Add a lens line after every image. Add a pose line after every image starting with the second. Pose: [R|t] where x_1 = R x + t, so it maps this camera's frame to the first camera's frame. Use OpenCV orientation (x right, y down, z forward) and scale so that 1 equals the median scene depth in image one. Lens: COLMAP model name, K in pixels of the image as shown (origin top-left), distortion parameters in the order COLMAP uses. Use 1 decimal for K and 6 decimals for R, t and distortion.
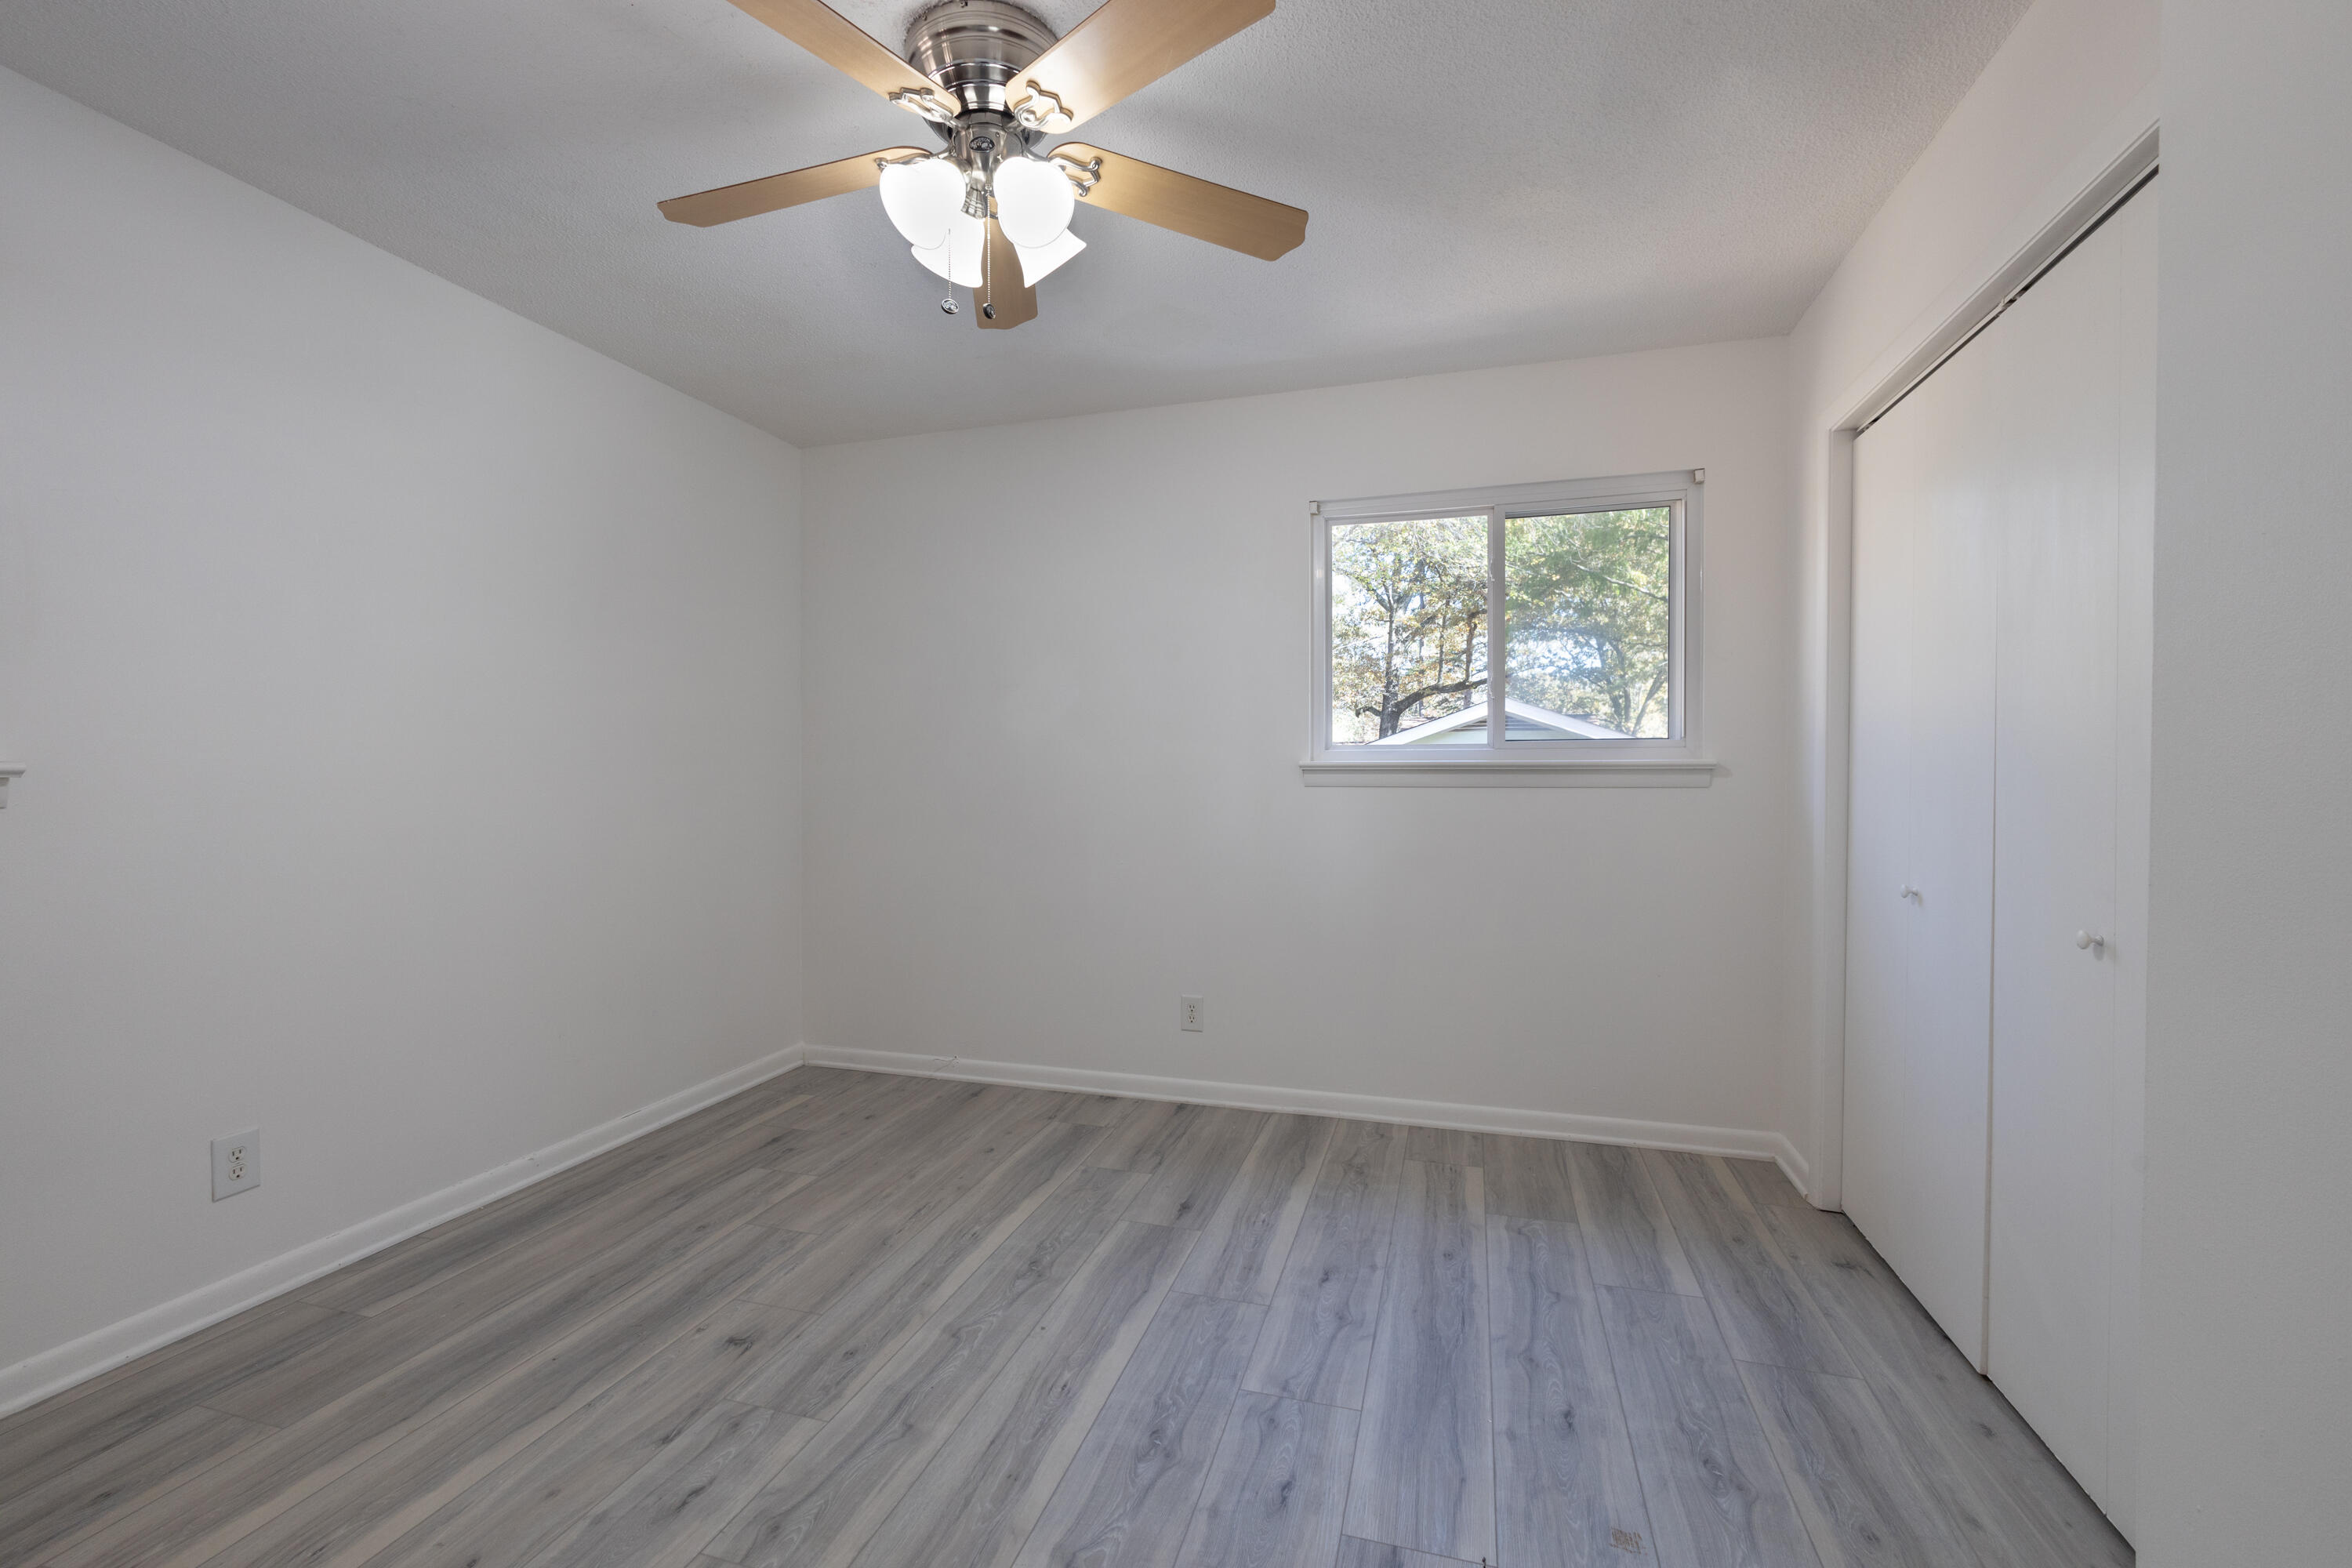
lens RADIAL K [[993.4, 0, 1176.0], [0, 993.4, 784.0], [0, 0, 1]] dist [-0.001921, 0.000035]
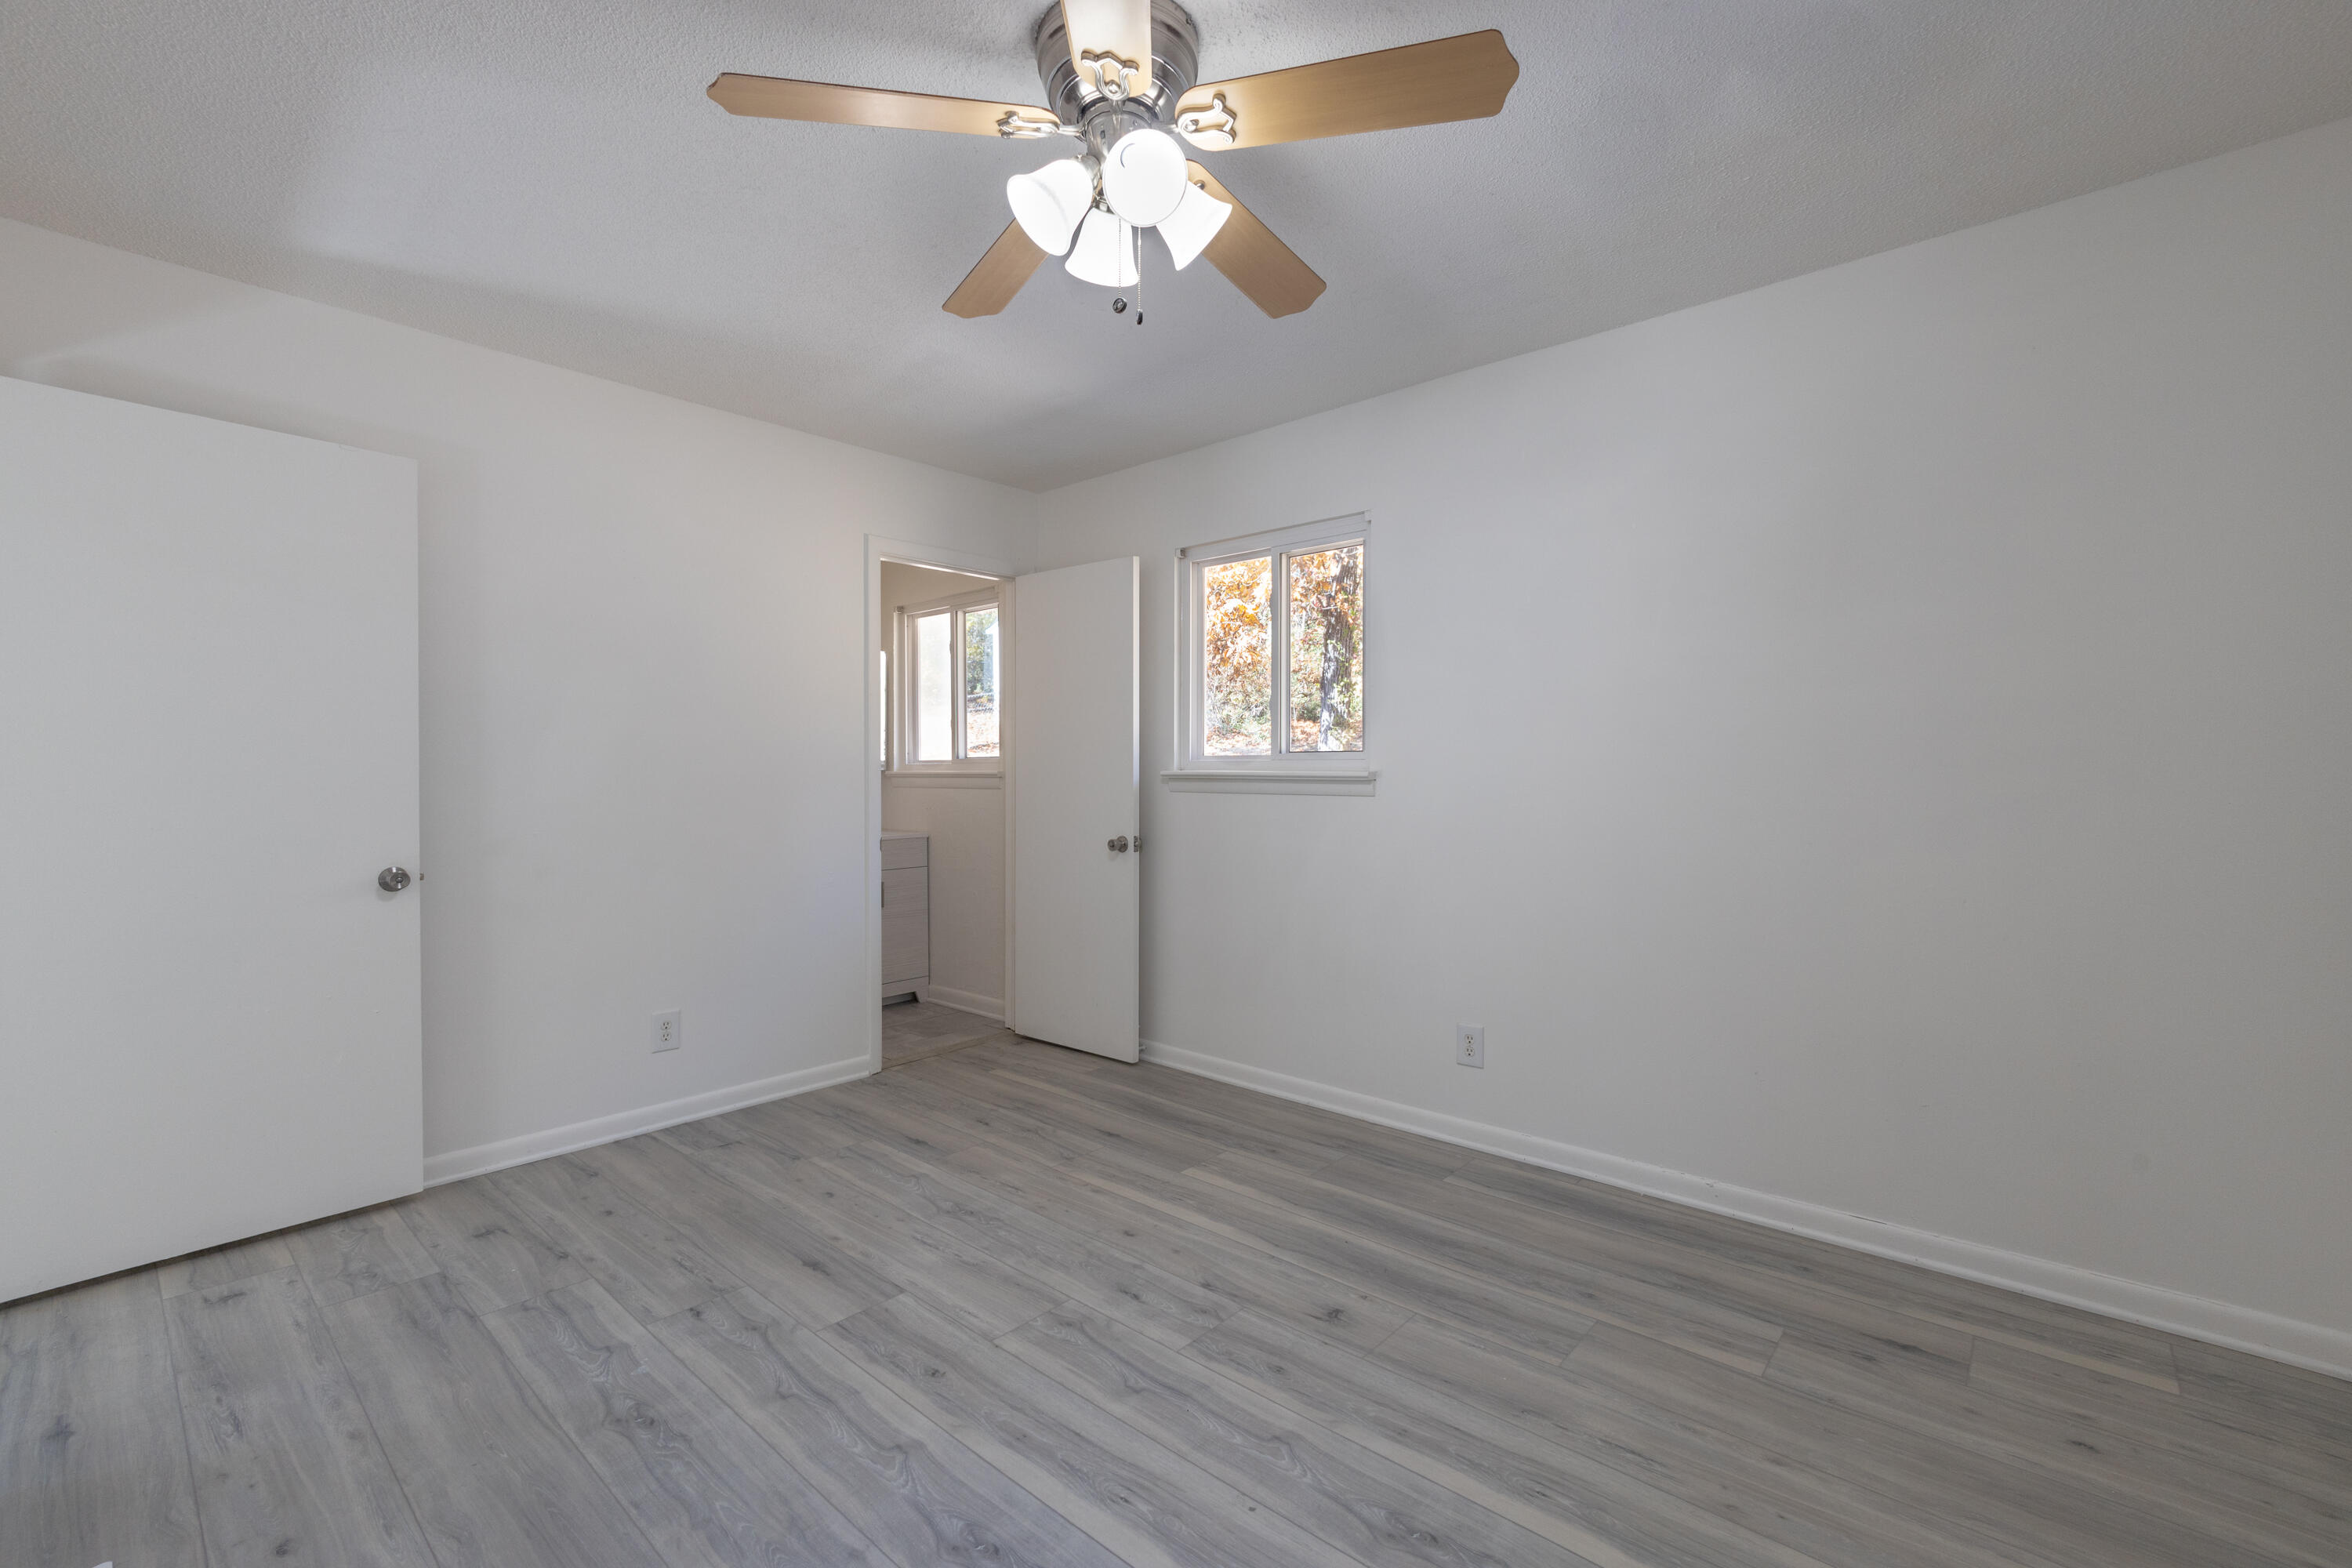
lens RADIAL K [[993.4, 0, 1176.0], [0, 993.4, 784.0], [0, 0, 1]] dist [-0.001921, 0.000035]
pose [[-0.423294, 0.009356, -0.905944, 0.533348], [-0.012325, 0.999795, 0.016084, -0.020166], [0.905909, 0.017974, -0.423091, 1.162138]]
